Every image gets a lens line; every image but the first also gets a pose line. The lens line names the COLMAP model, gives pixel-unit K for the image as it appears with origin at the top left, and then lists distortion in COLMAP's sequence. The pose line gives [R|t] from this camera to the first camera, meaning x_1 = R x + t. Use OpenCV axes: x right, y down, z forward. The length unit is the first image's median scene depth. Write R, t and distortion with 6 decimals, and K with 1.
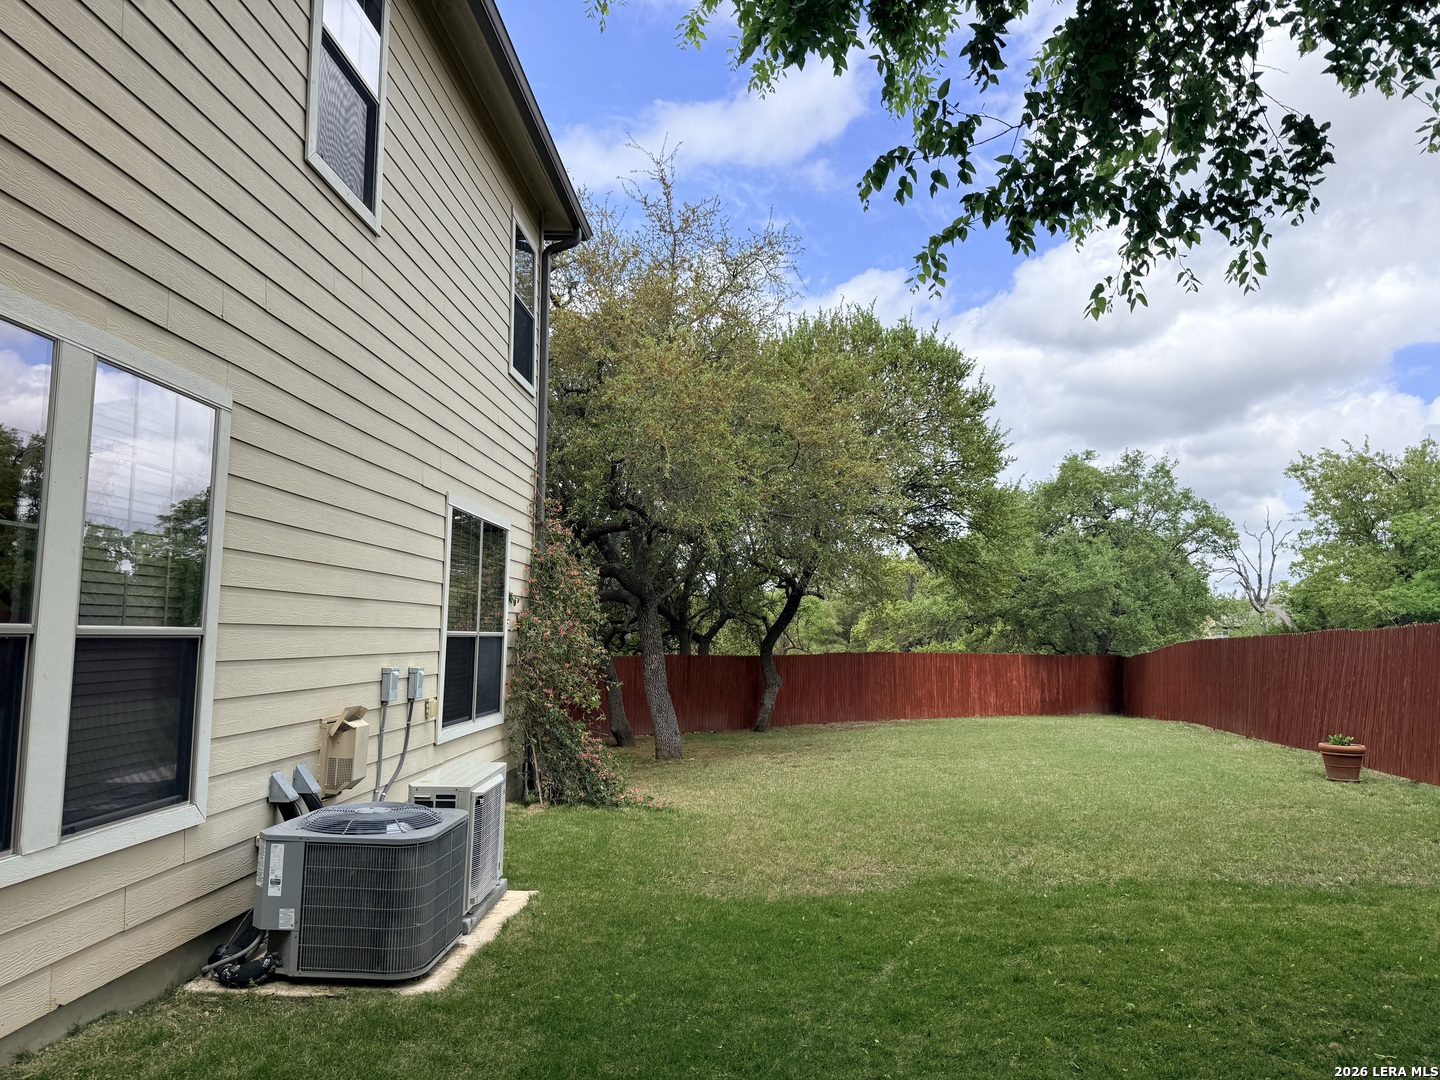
lens RADIAL K [[1026.8, 0, 720.0], [0, 1026.8, 540.0], [0, 0, 1]] dist [0.001957, -0.004677]
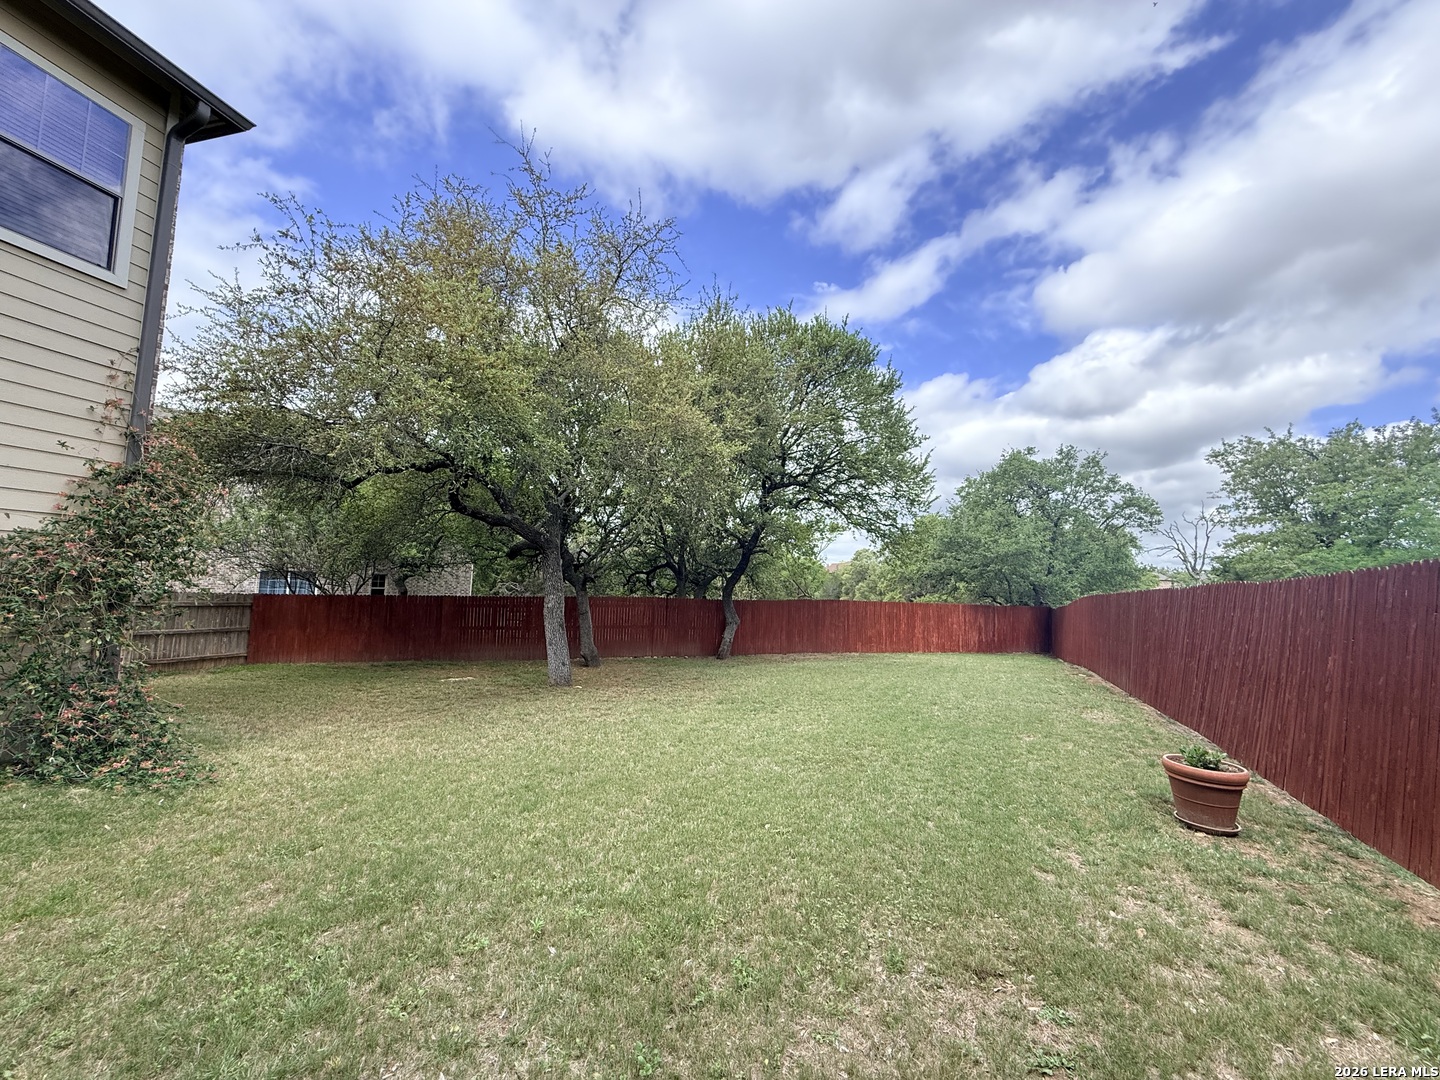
lens RADIAL K [[588.4, 0, 720.0], [0, 588.4, 540.0], [0, 0, 1]] dist [0.008451, 0.000254]
pose [[0.978899, 0.004280, -0.204302, 0.167722], [-0.002055, 0.999936, 0.011103, 0.027048], [0.204336, -0.010449, 0.978845, 0.253983]]
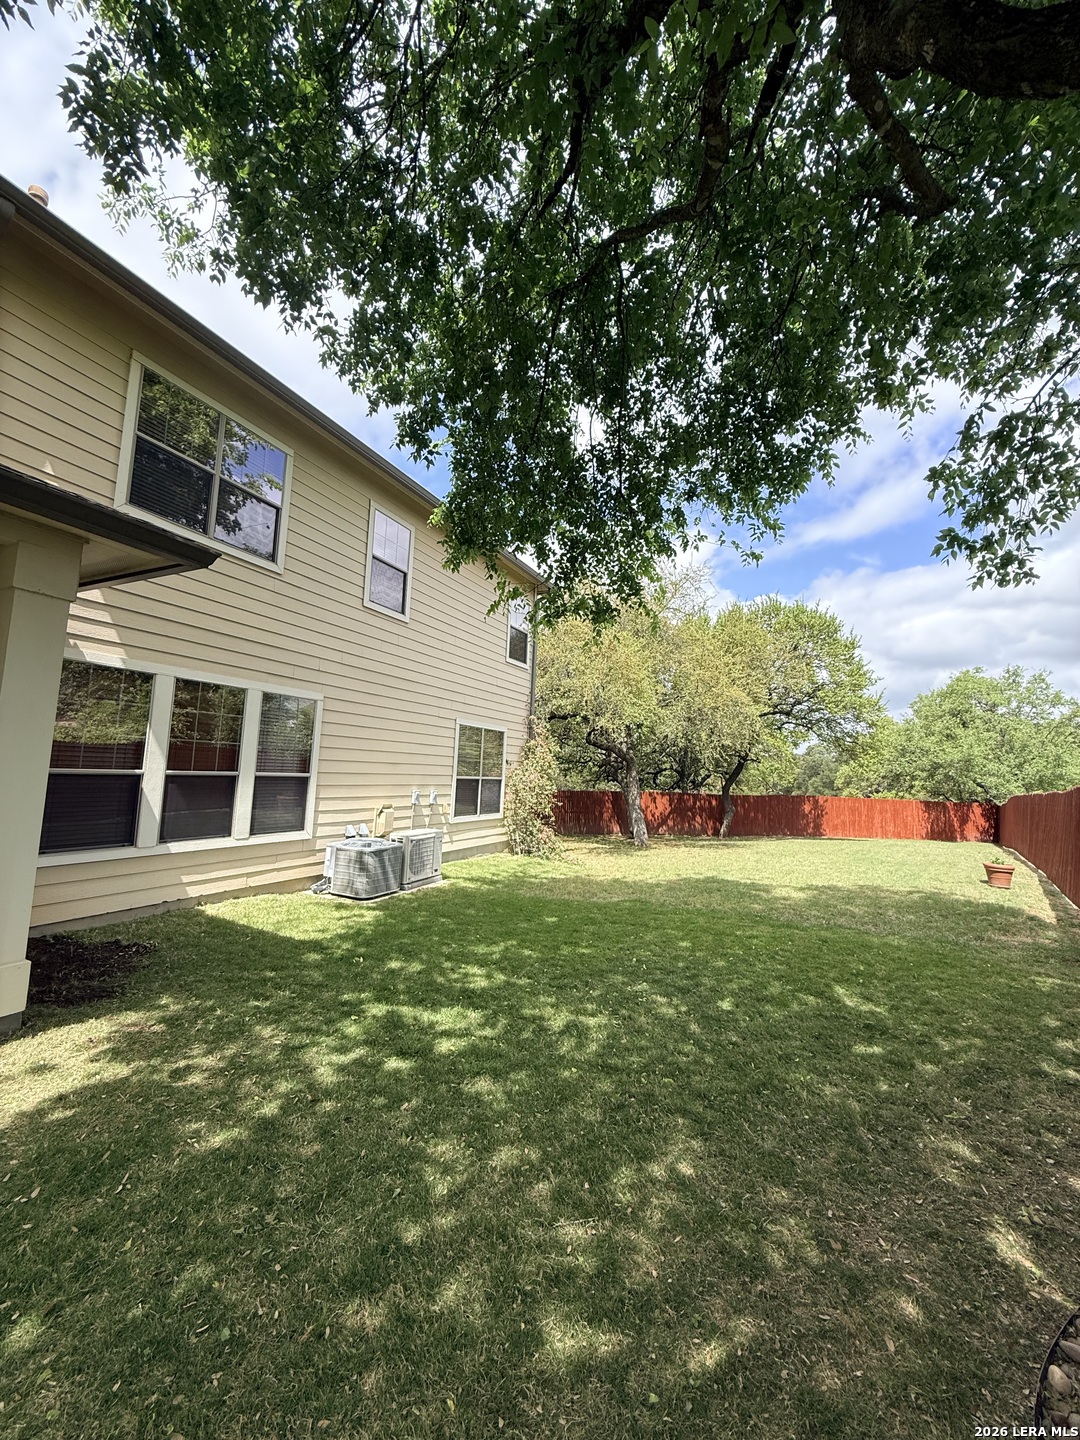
lens RADIAL K [[588.4, 0, 540.0], [0, 588.4, 720.0], [0, 0, 1]] dist [0.008451, 0.000254]
pose [[0.922549, -0.009742, -0.385757, 0.129259], [0.007016, 0.999939, -0.008473, -0.008645], [0.385816, 0.005110, 0.922562, -0.055091]]
